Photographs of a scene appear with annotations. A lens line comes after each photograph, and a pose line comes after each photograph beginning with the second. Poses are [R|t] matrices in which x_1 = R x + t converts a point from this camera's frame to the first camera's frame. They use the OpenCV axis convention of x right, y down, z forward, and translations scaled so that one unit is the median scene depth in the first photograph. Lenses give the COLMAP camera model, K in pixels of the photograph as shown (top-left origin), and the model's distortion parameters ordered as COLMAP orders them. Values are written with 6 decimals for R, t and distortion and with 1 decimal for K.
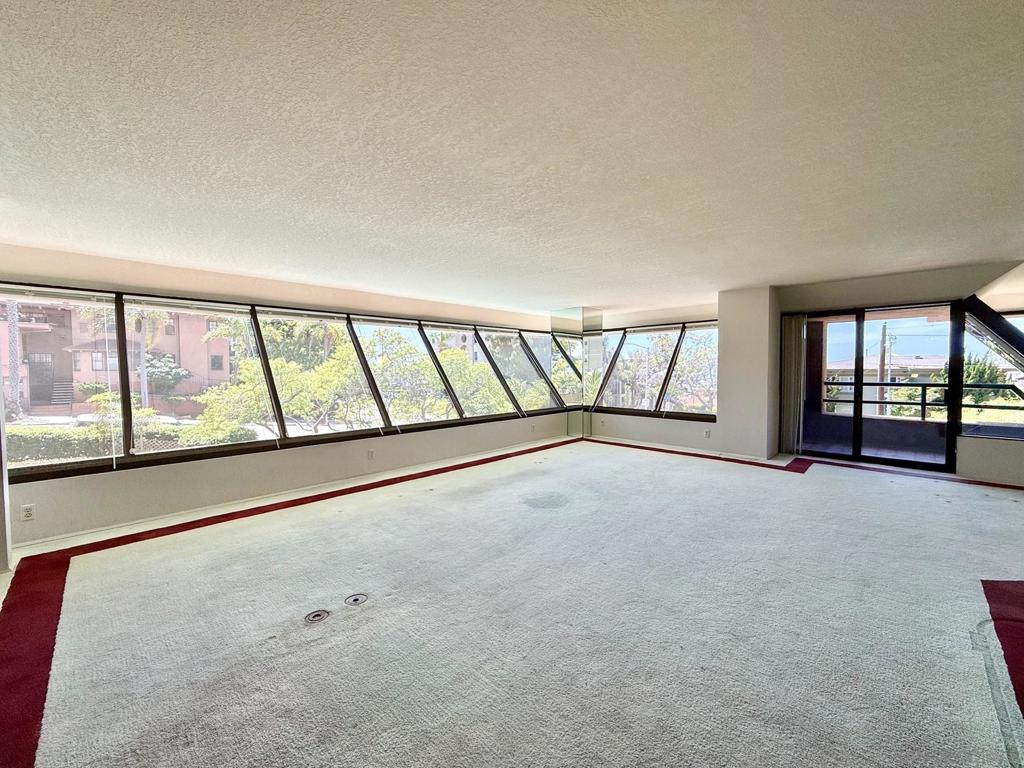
lens RADIAL K [[409.0, 0, 509.6], [0, 409.0, 385.1], [0, 0, 1]] dist [0.000597, 0.000046]
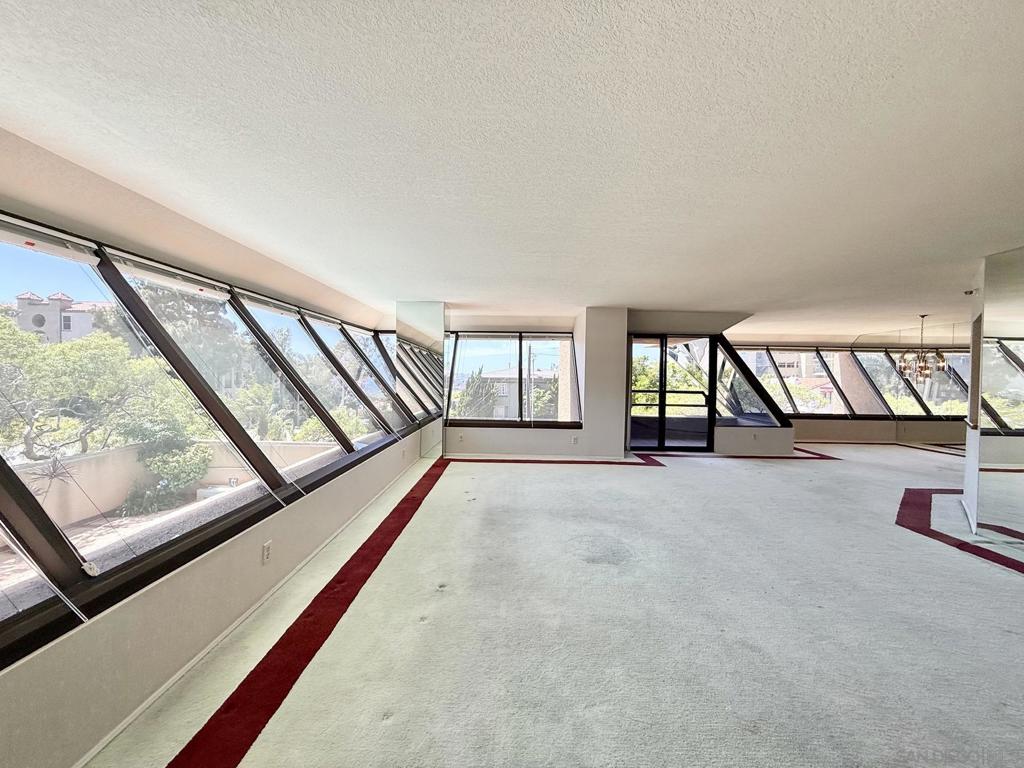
lens RADIAL K [[409.0, 0, 507.5], [0, 409.0, 381.6], [0, 0, 1]] dist [0.000597, 0.000046]
pose [[0.717860, 0.006661, 0.696156, -0.413279], [0.008984, 0.999782, -0.018830, -0.014379], [-0.696130, 0.019771, 0.717644, 0.406222]]
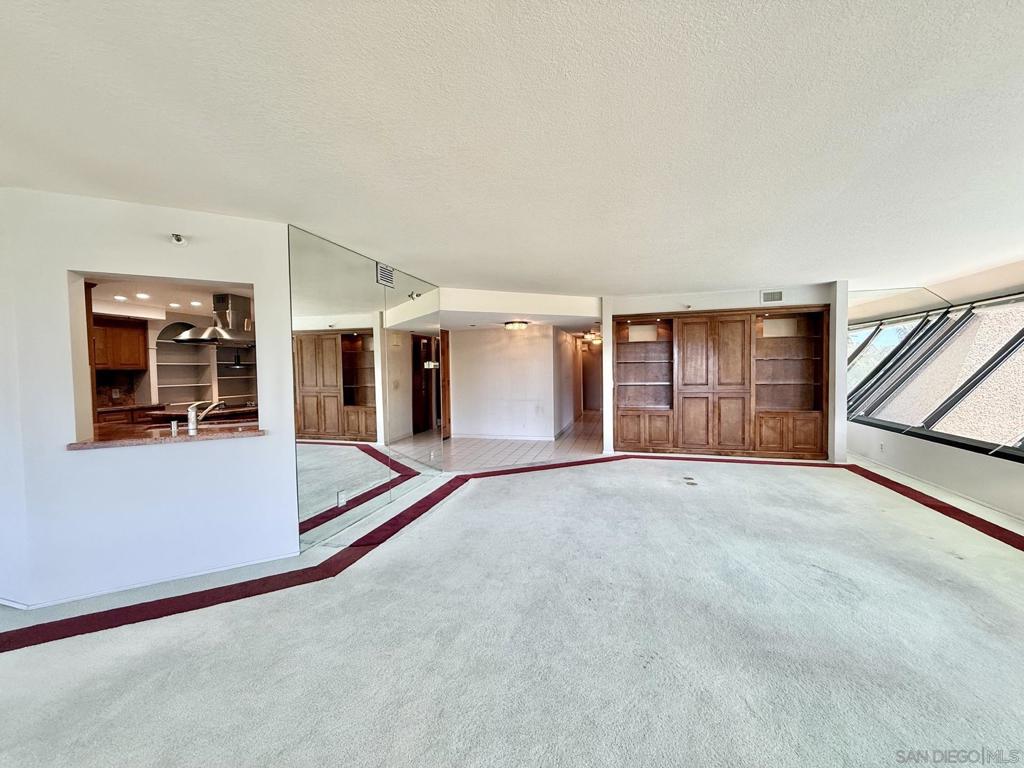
lens RADIAL K [[409.0, 0, 508.2], [0, 409.0, 384.7], [0, 0, 1]] dist [0.000597, 0.000046]
pose [[-0.877137, 0.036187, -0.478875, 0.554609], [0.001048, 0.997299, 0.073443, -0.041924], [0.480239, 0.063918, -0.874806, 0.942636]]
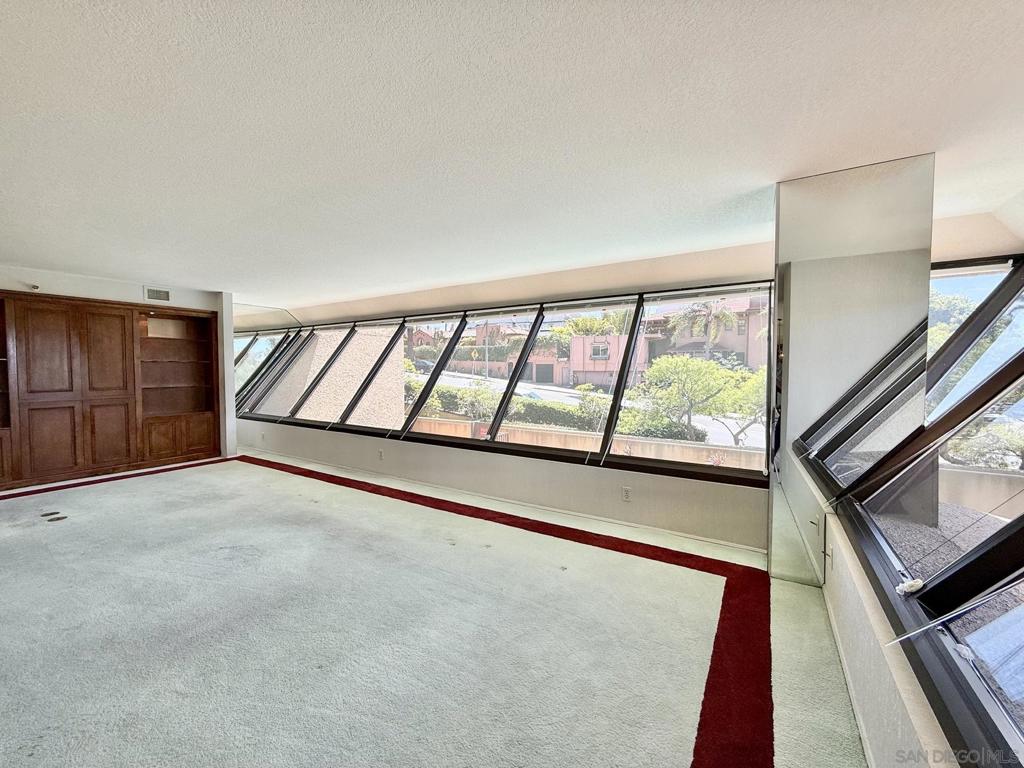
lens RADIAL K [[409.0, 0, 508.0], [0, 409.0, 382.5], [0, 0, 1]] dist [0.000597, 0.000046]
pose [[0.222005, 0.039332, -0.974252, 0.611652], [-0.039531, 0.998728, 0.031312, -0.041934], [0.974244, 0.031562, 0.223277, 0.946904]]
